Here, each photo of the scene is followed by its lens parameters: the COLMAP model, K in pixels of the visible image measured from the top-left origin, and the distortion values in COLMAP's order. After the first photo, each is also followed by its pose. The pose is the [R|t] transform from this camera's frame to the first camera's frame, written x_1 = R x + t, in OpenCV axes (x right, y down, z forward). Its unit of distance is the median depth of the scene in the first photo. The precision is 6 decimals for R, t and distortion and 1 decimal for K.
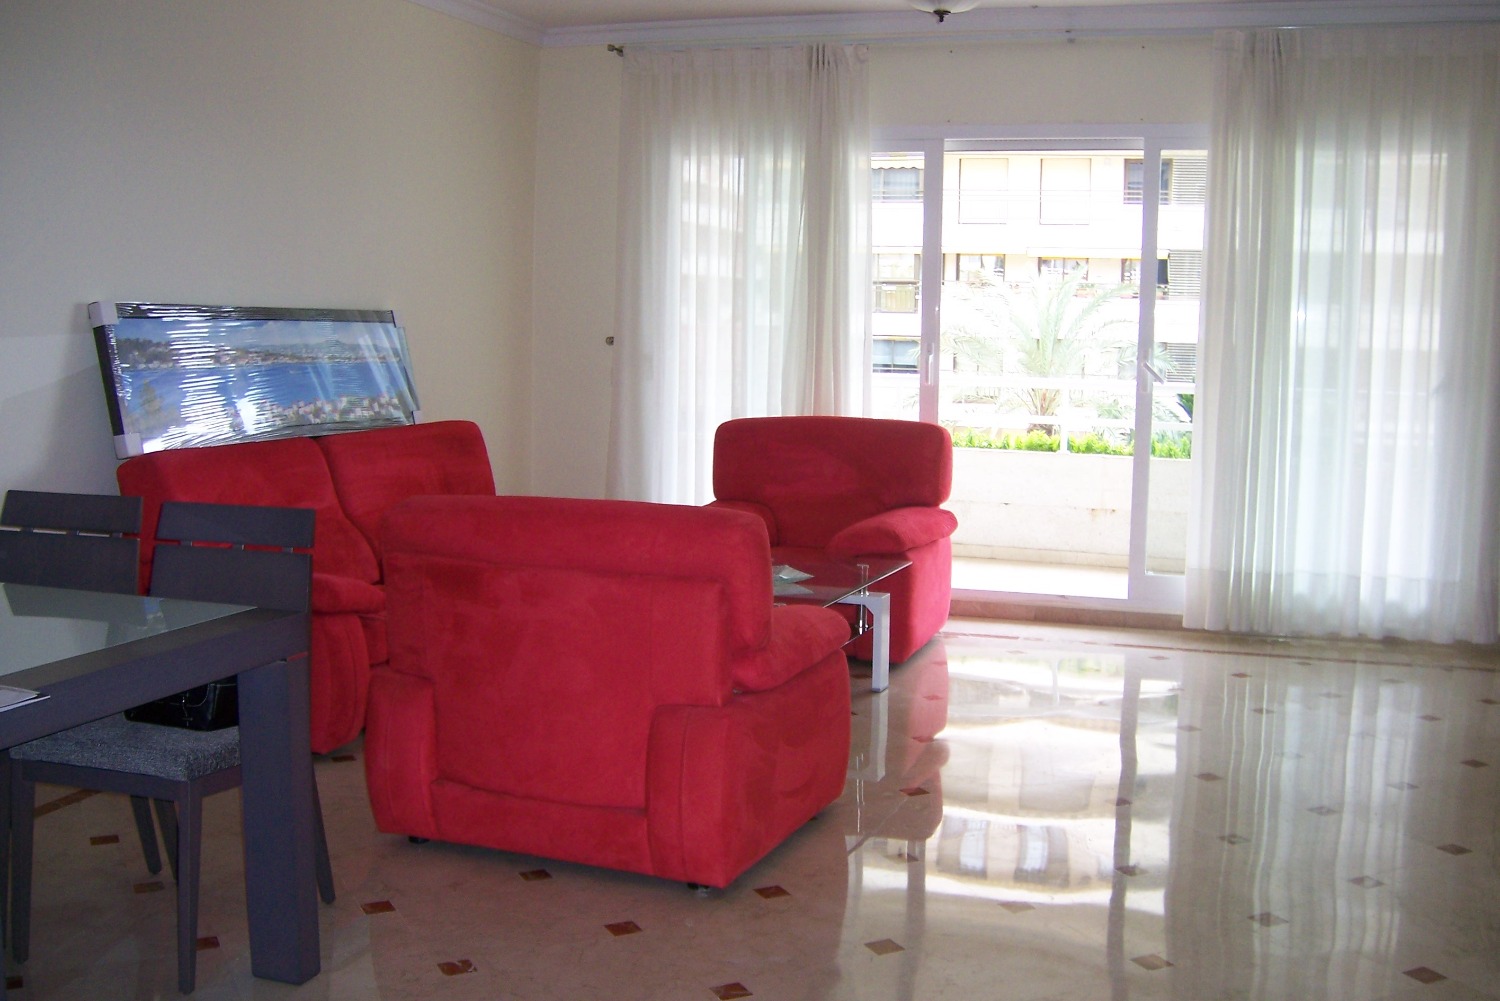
lens RADIAL K [[1609.8, 0, 756.4], [0, 1609.8, 499.0], [0, 0, 1]] dist [-0.139321, 0.000000]
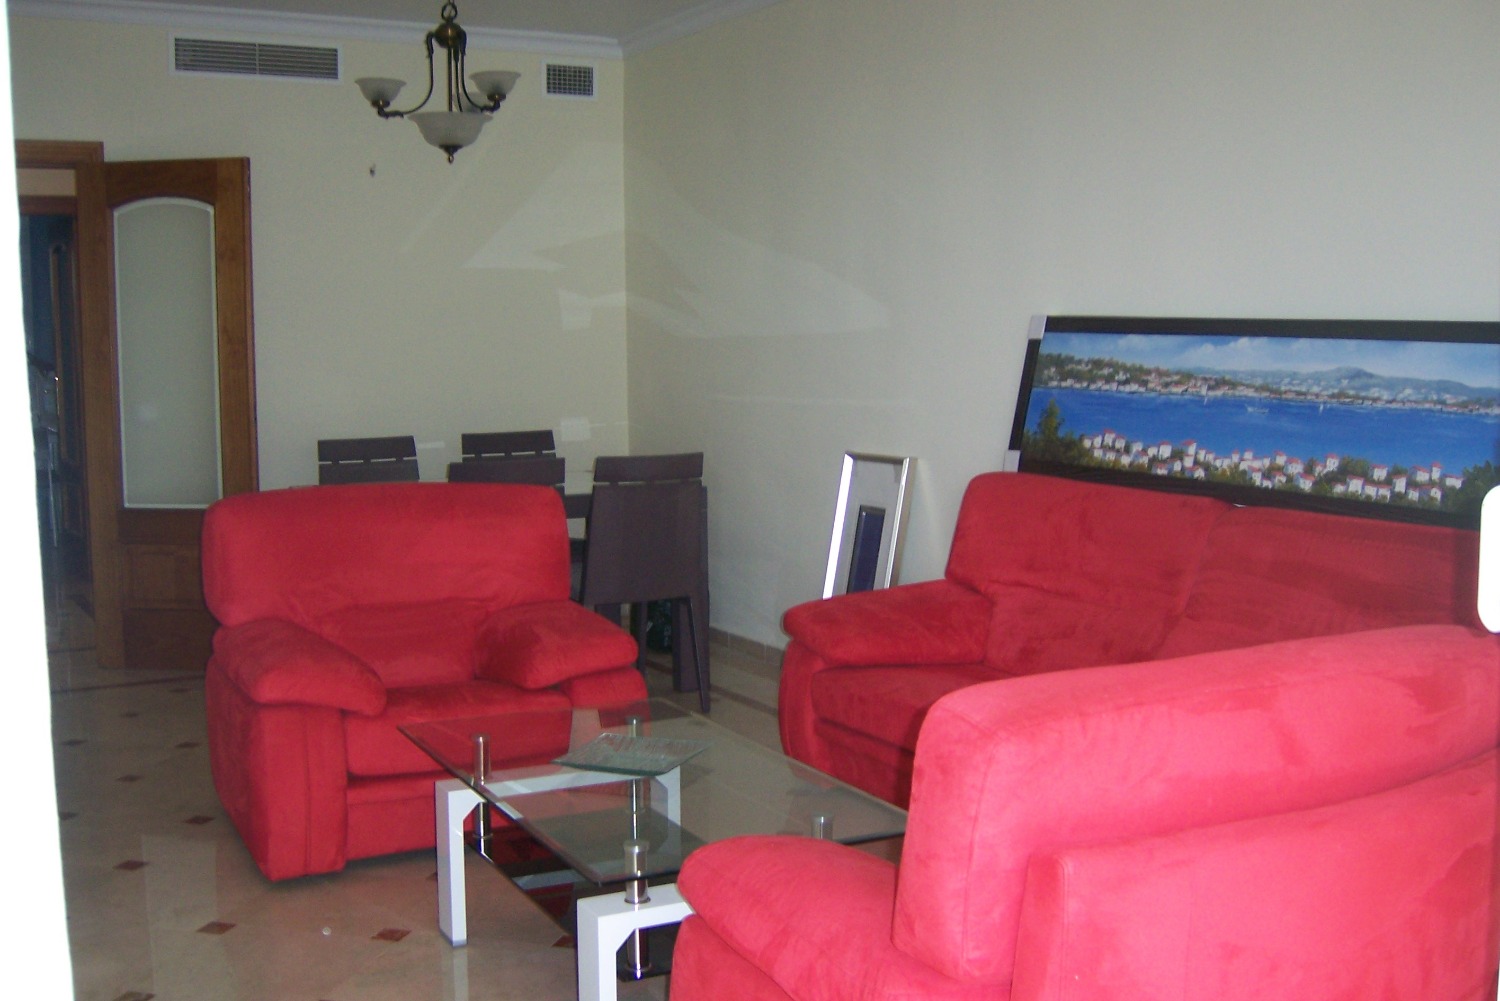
lens RADIAL K [[1609.8, 0, 750.7], [0, 1609.8, 500.0], [0, 0, 1]] dist [-0.139321, 0.000000]
pose [[-0.644229, 0.060845, -0.762408, 0.394558], [-0.098608, 0.981903, 0.161685, -0.132958], [0.758449, 0.179342, -0.626571, 1.284748]]
